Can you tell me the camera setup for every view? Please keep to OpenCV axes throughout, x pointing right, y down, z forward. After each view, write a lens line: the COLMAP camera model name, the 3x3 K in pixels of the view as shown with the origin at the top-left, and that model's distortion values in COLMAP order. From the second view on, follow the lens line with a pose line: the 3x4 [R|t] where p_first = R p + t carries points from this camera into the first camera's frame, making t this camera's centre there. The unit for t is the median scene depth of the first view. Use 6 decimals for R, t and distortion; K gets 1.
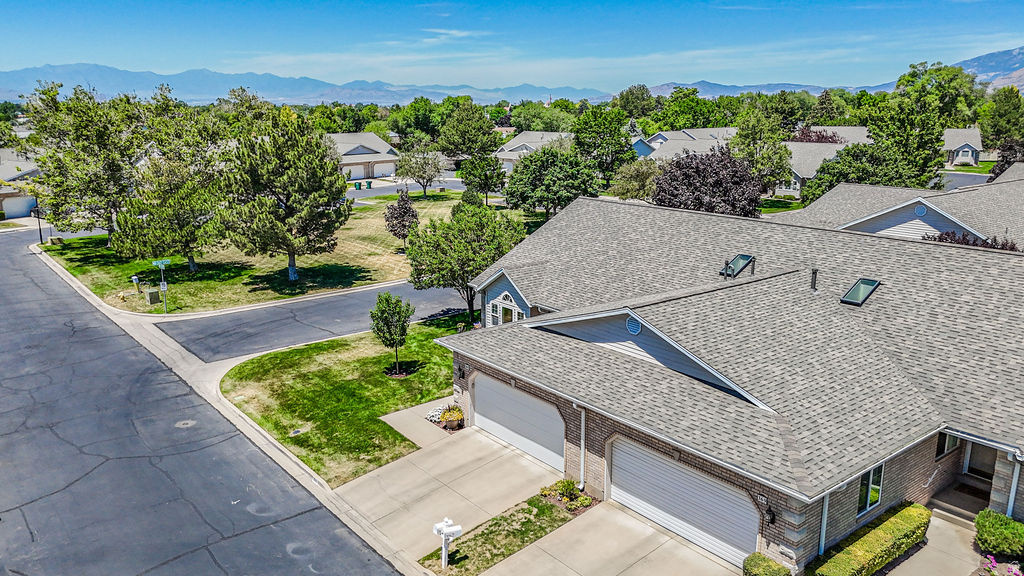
lens RADIAL K [[768.1, 0, 512.0], [0, 768.1, 288.0], [0, 0, 1]] dist [0.023546, -0.000424]
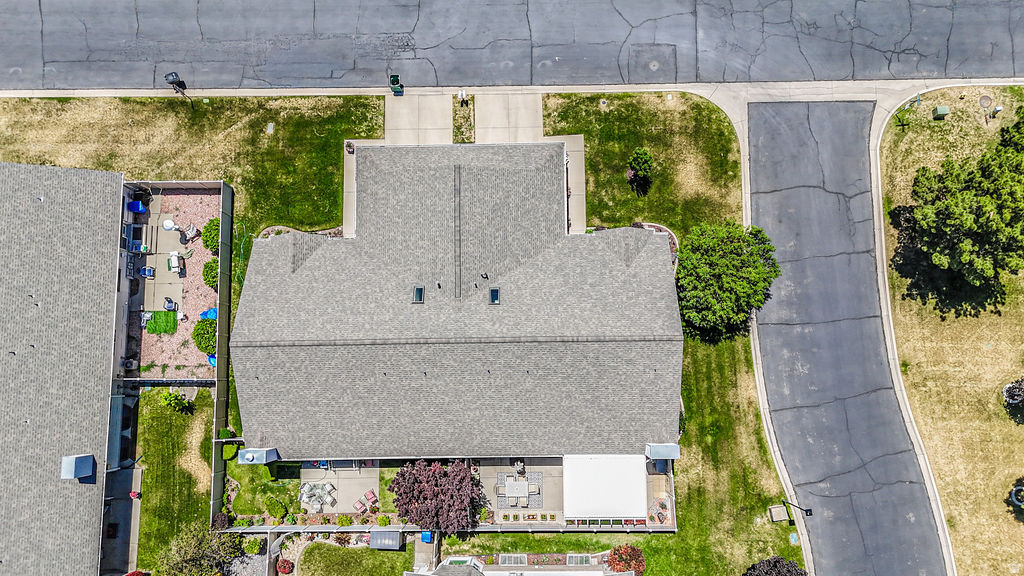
lens RADIAL K [[749.7, 0, 512.0], [0, 749.7, 288.0], [0, 0, 1]] dist [0.079260, -0.089929]
pose [[-0.624241, 0.777185, -0.079409, 0.385829], [-0.158266, -0.026269, 0.987047, -1.660110], [0.765032, 0.628723, 0.139400, 0.813151]]
